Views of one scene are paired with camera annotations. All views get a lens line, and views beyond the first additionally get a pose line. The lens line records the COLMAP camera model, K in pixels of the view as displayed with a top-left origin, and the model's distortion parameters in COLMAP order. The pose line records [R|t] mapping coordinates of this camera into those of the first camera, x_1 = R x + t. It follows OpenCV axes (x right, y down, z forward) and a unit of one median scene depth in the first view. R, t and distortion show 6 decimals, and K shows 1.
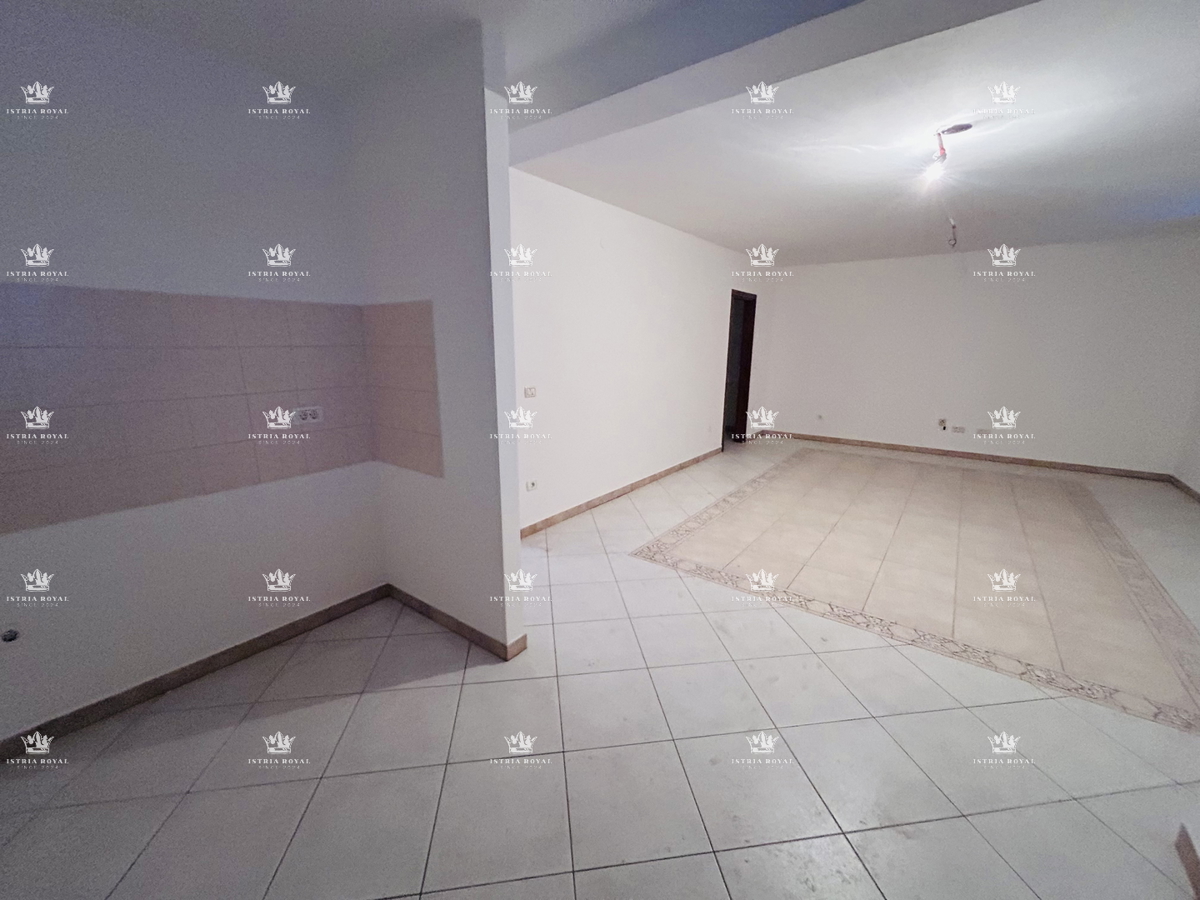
lens RADIAL K [[483.7, 0, 600.0], [0, 483.7, 450.0], [0, 0, 1]] dist [-0.000758, 0.000138]
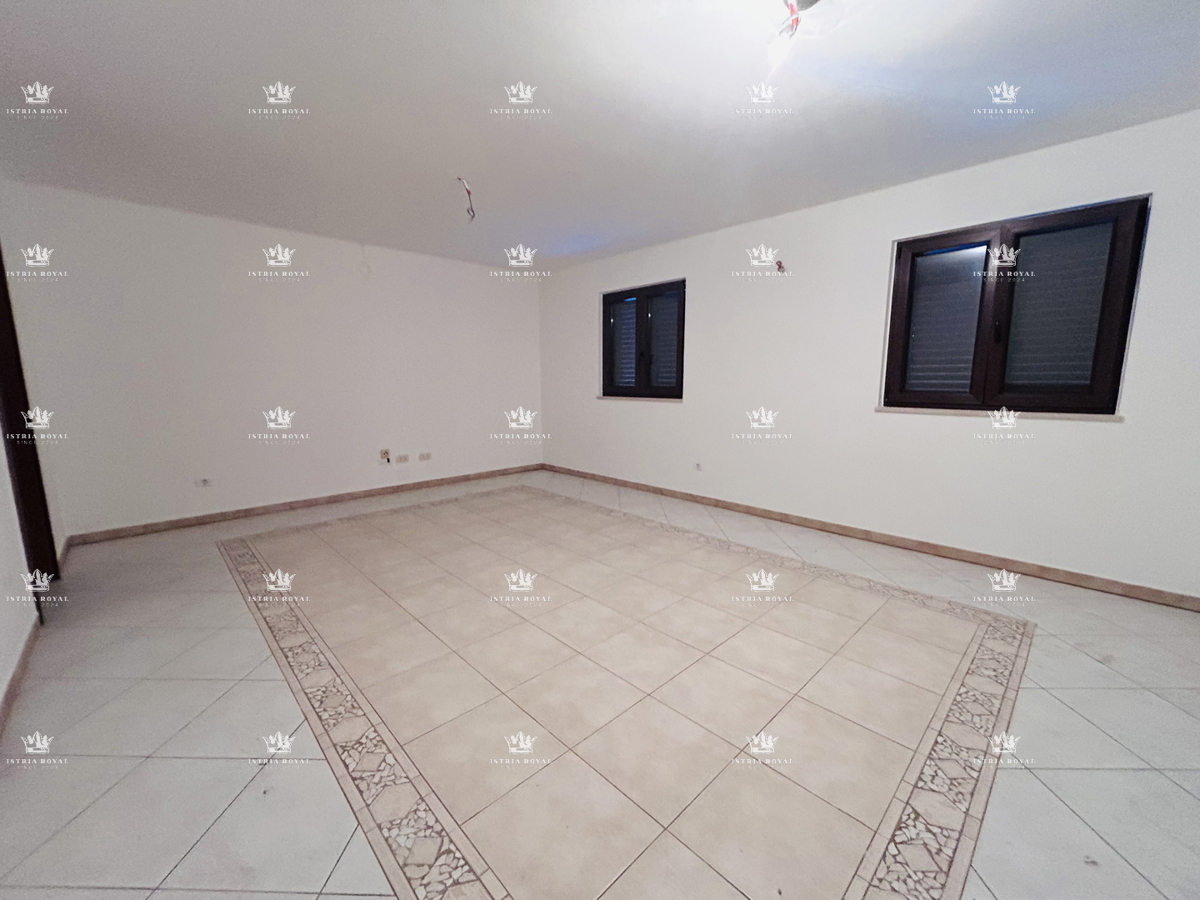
lens RADIAL K [[483.7, 0, 600.0], [0, 483.7, 450.0], [0, 0, 1]] dist [-0.000758, 0.000138]
pose [[0.159338, -0.152632, 0.975354, -0.030885], [0.217257, 0.969177, 0.116173, -0.116084], [-0.963022, 0.193392, 0.187587, 0.735384]]
